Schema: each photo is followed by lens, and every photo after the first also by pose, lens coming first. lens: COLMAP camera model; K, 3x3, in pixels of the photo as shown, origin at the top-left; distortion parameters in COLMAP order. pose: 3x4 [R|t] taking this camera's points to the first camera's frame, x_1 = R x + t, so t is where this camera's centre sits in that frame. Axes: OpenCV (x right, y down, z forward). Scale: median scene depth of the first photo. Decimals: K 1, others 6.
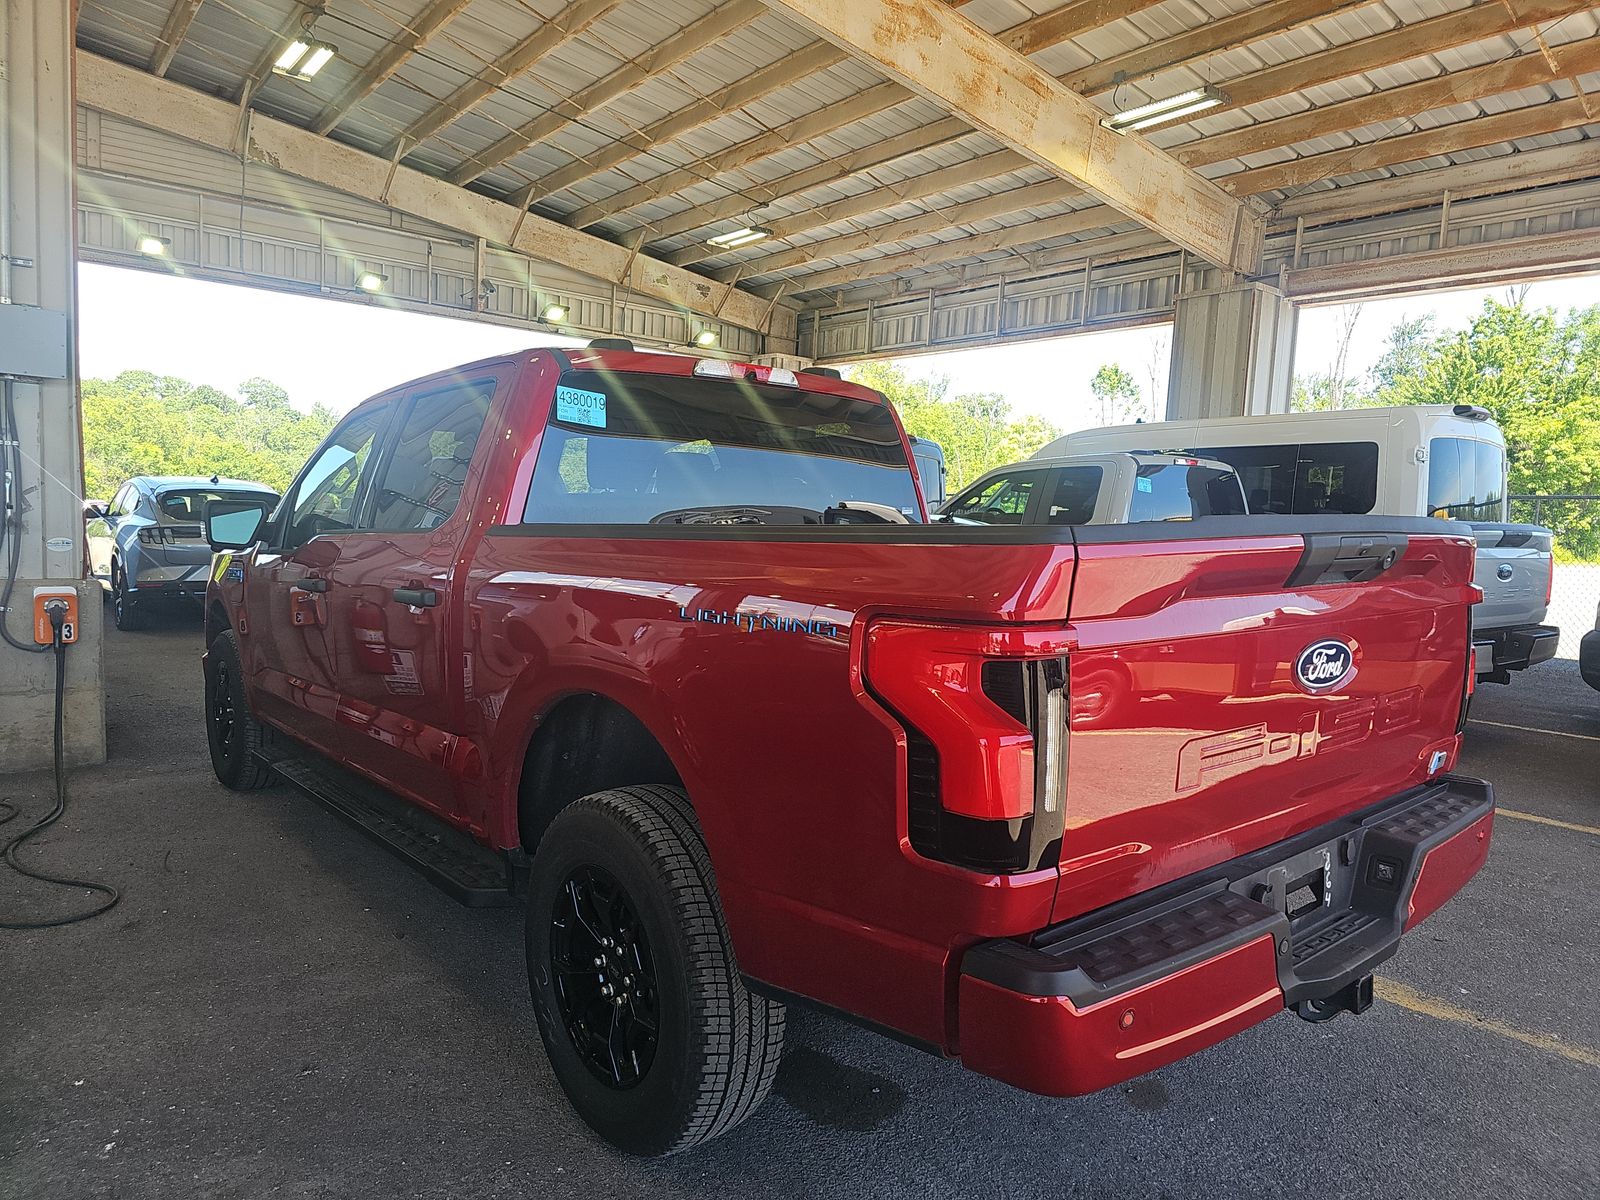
lens RADIAL K [[1052.1, 0, 808.5], [0, 1052.1, 625.0], [0, 0, 1]] dist [0.045181, -0.041955]
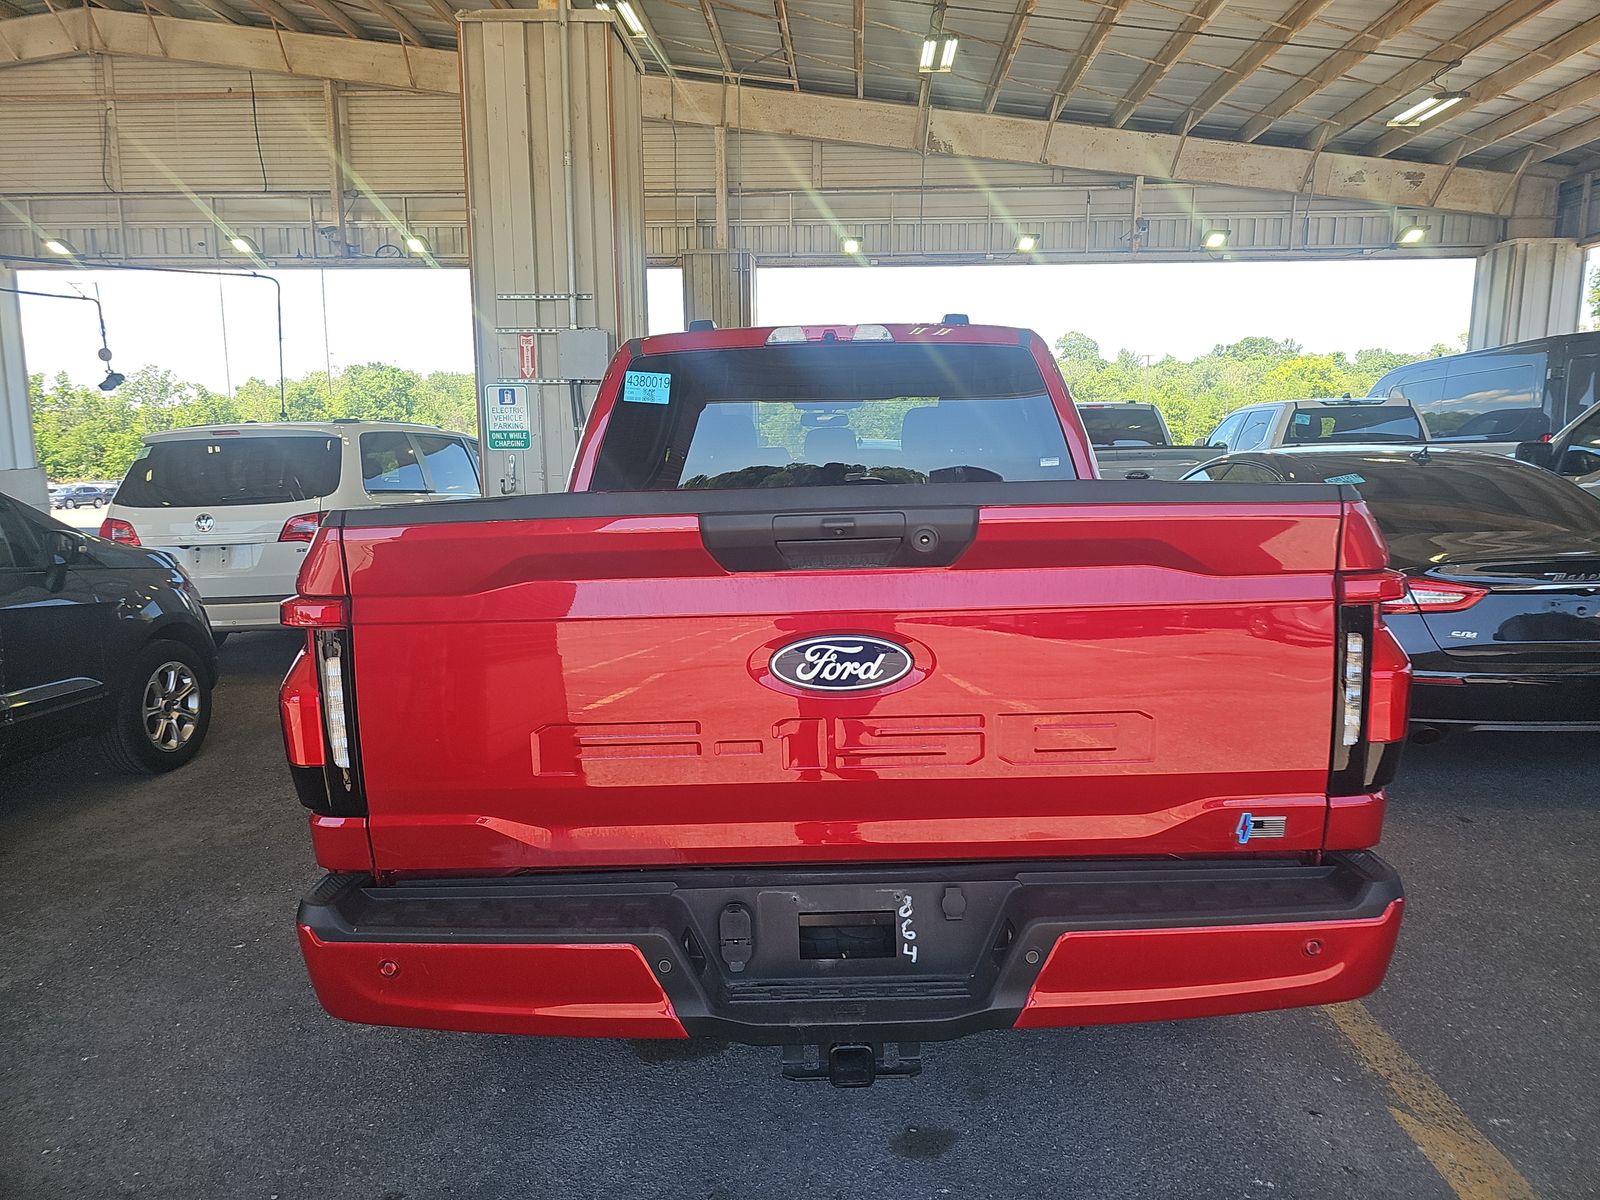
lens RADIAL K [[1062.0, 0, 826.7], [0, 1062.0, 600.5], [0, 0, 1]] dist [0.043783, -0.040466]
pose [[0.757338, 0.053387, -0.650837, 0.145611], [-0.031208, 0.998473, 0.045589, -0.007187], [0.652277, -0.014215, 0.757848, 0.051751]]
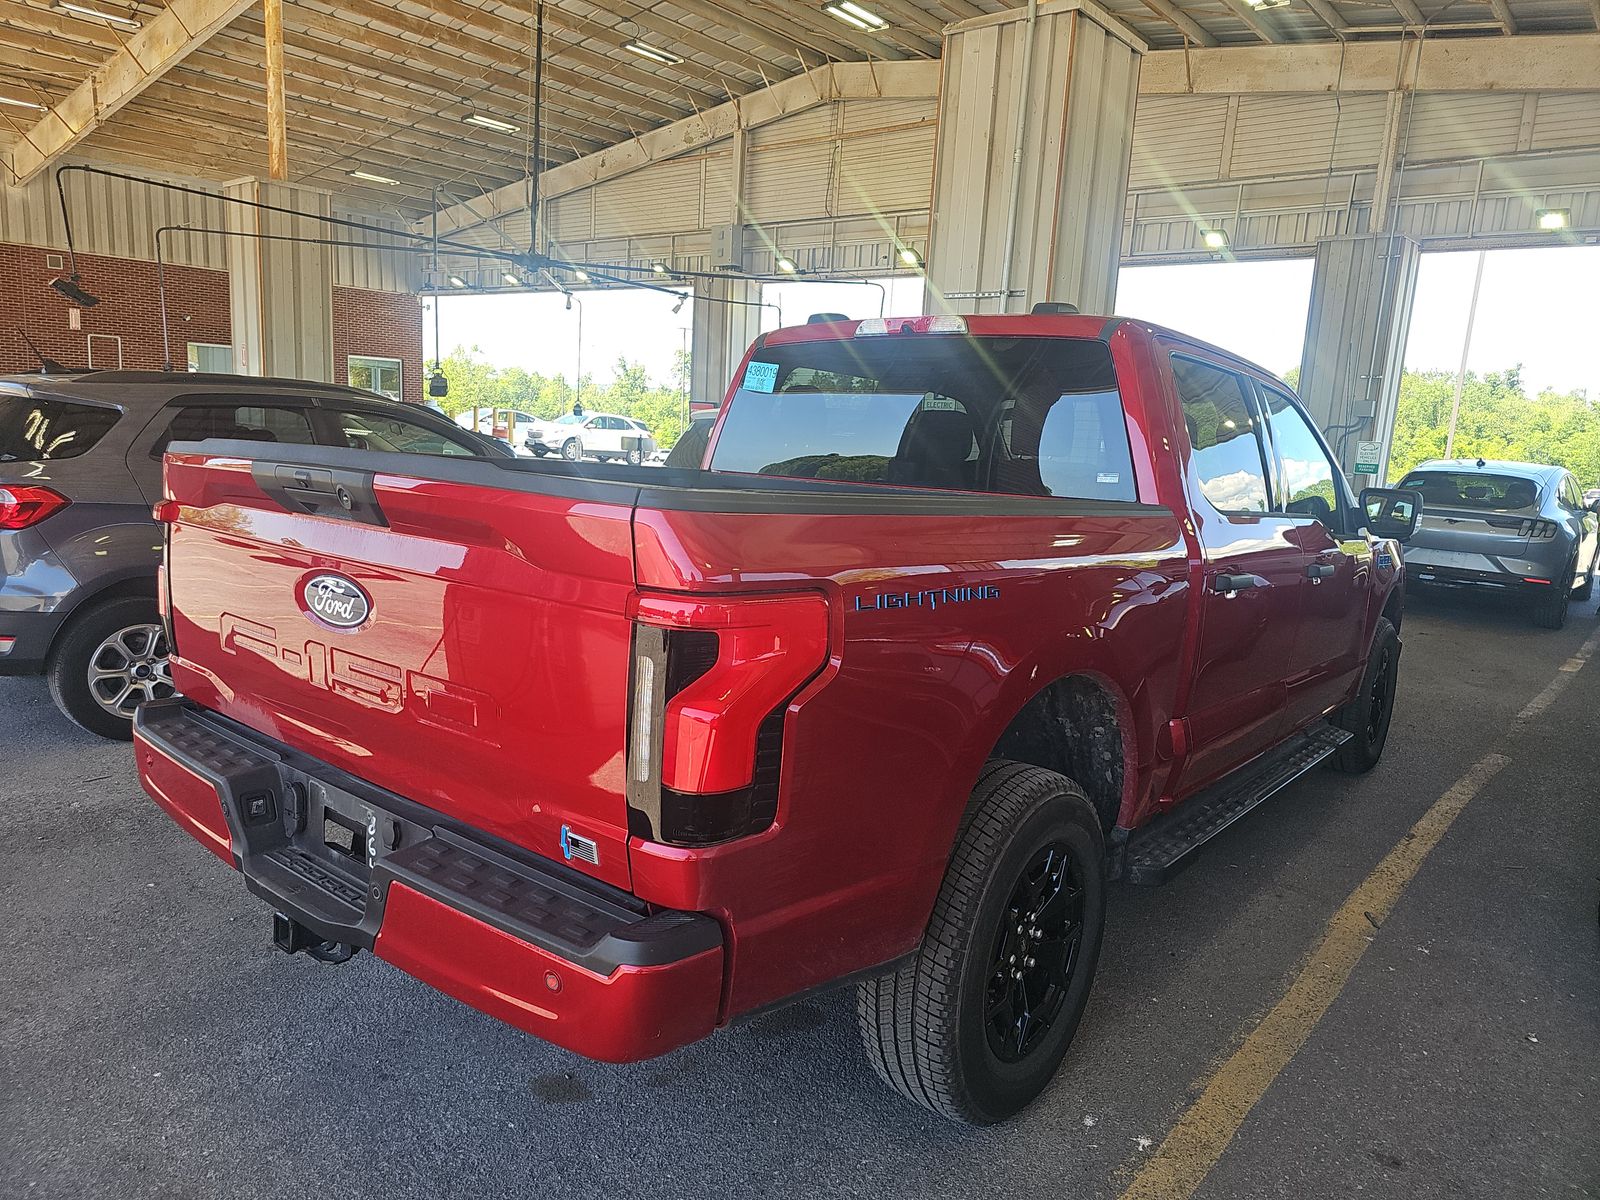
lens RADIAL K [[1066.8, 0, 805.5], [0, 1066.8, 619.3], [0, 0, 1]] dist [0.042362, -0.042831]
pose [[0.181171, 0.149564, -0.972012, 0.217538], [-0.152062, 0.980742, 0.122565, -0.018962], [0.971625, 0.125601, 0.200425, 0.174815]]
